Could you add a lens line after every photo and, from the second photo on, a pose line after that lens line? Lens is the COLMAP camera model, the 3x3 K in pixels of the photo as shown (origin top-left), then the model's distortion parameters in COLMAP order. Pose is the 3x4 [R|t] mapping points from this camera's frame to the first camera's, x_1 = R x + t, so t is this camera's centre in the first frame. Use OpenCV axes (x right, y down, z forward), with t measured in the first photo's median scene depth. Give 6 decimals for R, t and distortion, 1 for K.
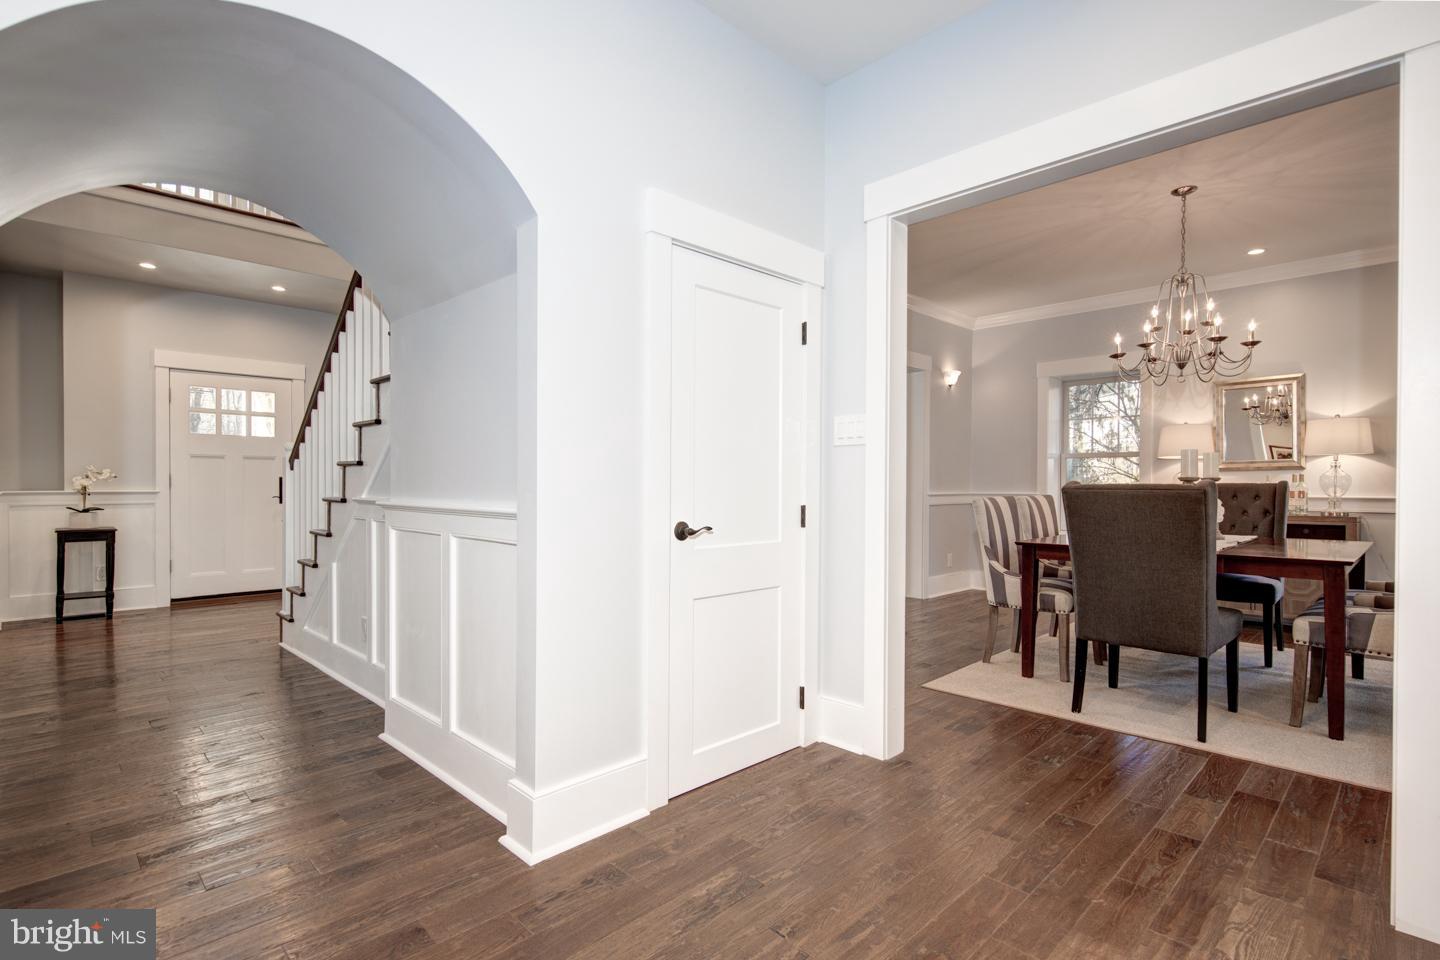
lens RADIAL K [[703.2, 0, 714.5], [0, 703.2, 487.9], [0, 0, 1]] dist [0.009512, -0.001841]
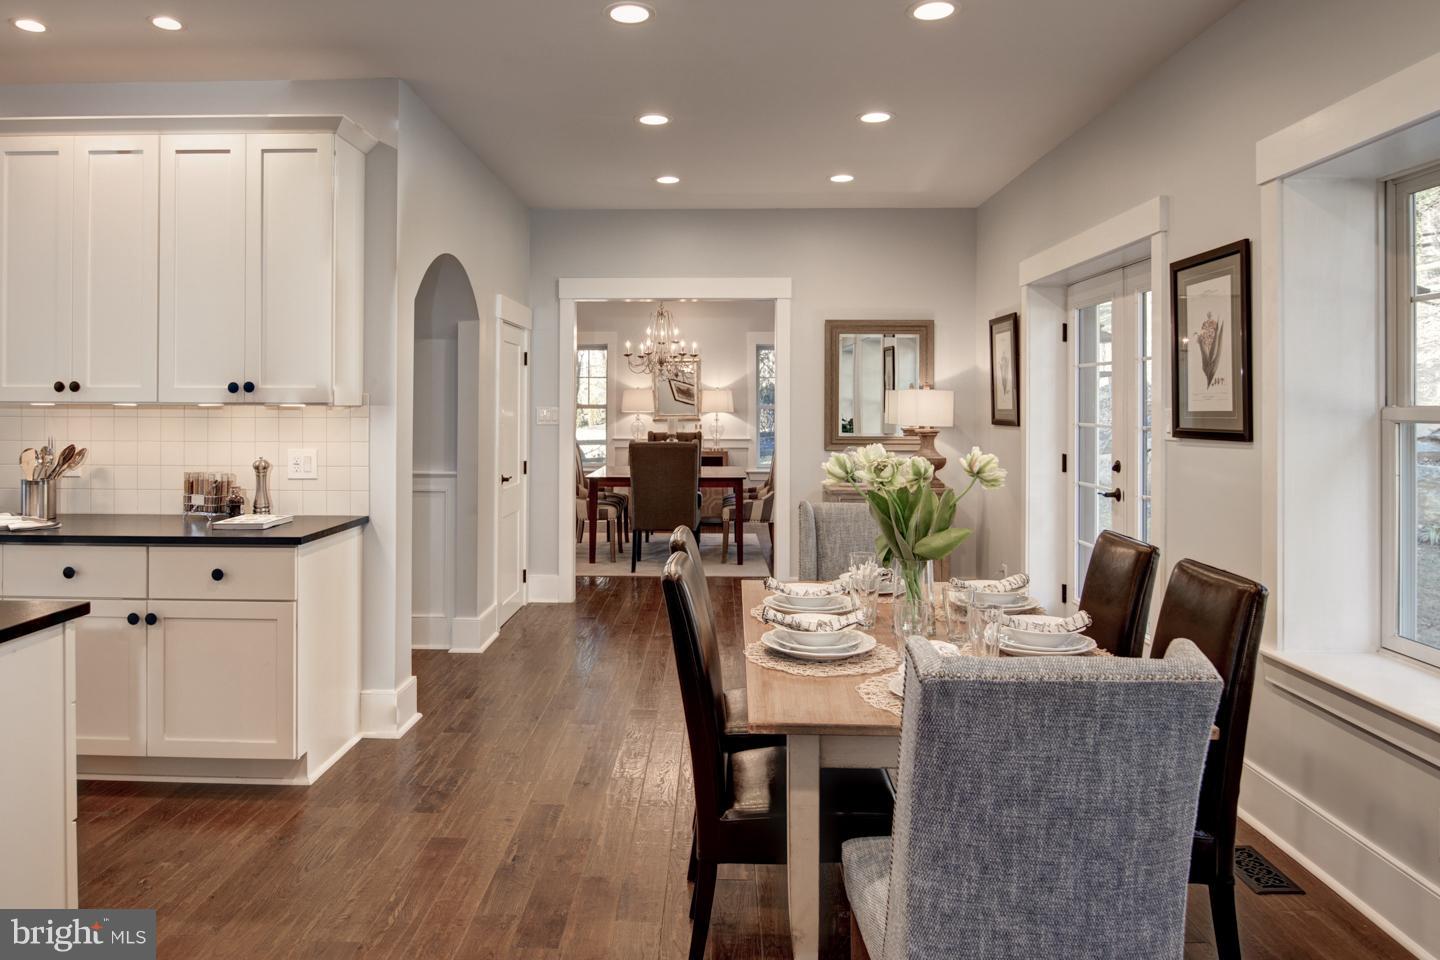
lens RADIAL K [[949.4, 0, 692.3], [0, 949.4, 403.9], [0, 0, 1]] dist [-0.024141, 0.004780]
pose [[0.723038, 0.001144, 0.690808, -0.717554], [0.002955, 0.999984, -0.004748, -0.062229], [-0.690802, 0.005474, 0.723023, -0.570206]]
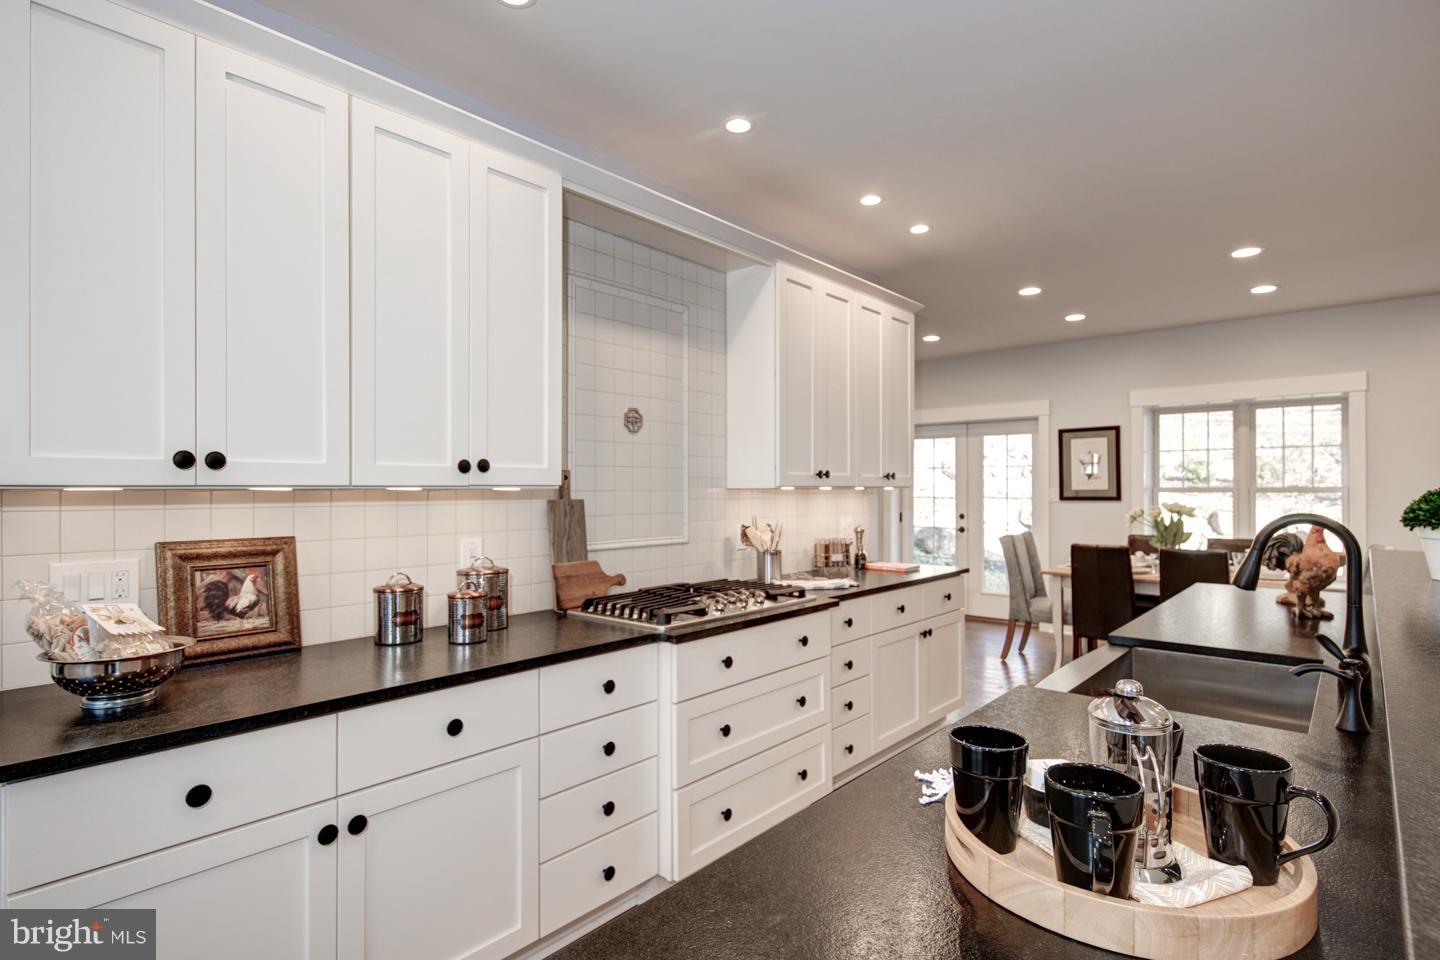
lens RADIAL K [[740.4, 0, 720.4], [0, 740.4, 490.1], [0, 0, 1]] dist [0.009339, -0.003397]
pose [[-0.073465, -0.003203, 0.997293, -1.341054], [0.006815, 0.999970, 0.003714, -0.068503], [-0.997275, 0.007069, -0.073441, 0.533883]]
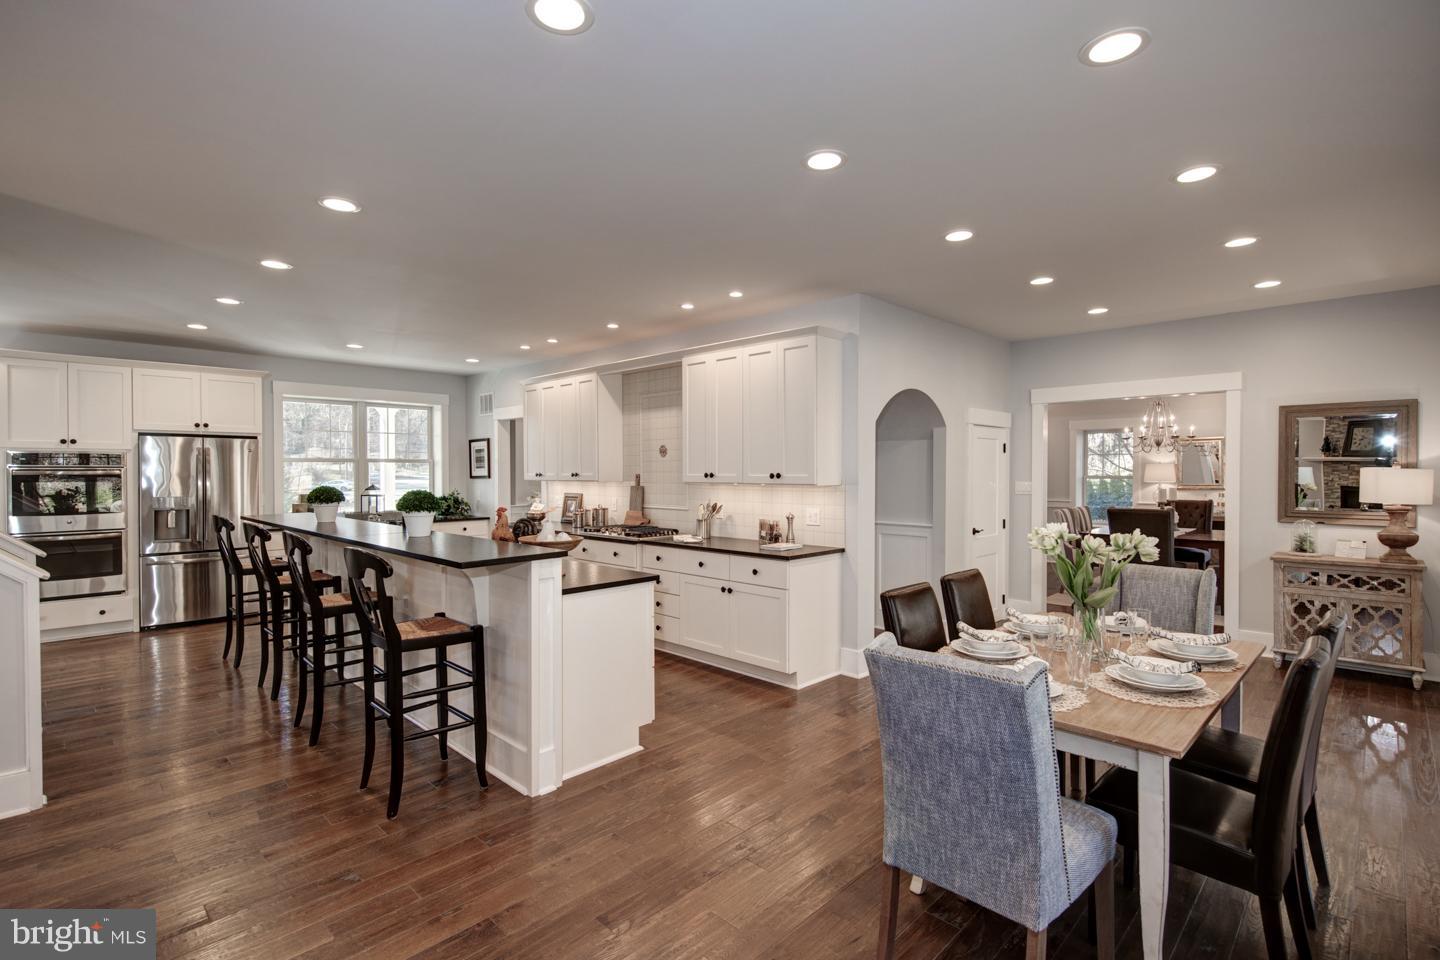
lens RADIAL K [[672.8, 0, 718.2], [0, 672.8, 479.1], [0, 0, 1]] dist [0.002641, 0.000020]
pose [[0.999929, -0.003973, 0.011268, -0.549007], [0.003890, 0.999965, 0.007342, -0.083618], [-0.011297, -0.007297, 0.999910, -0.809338]]
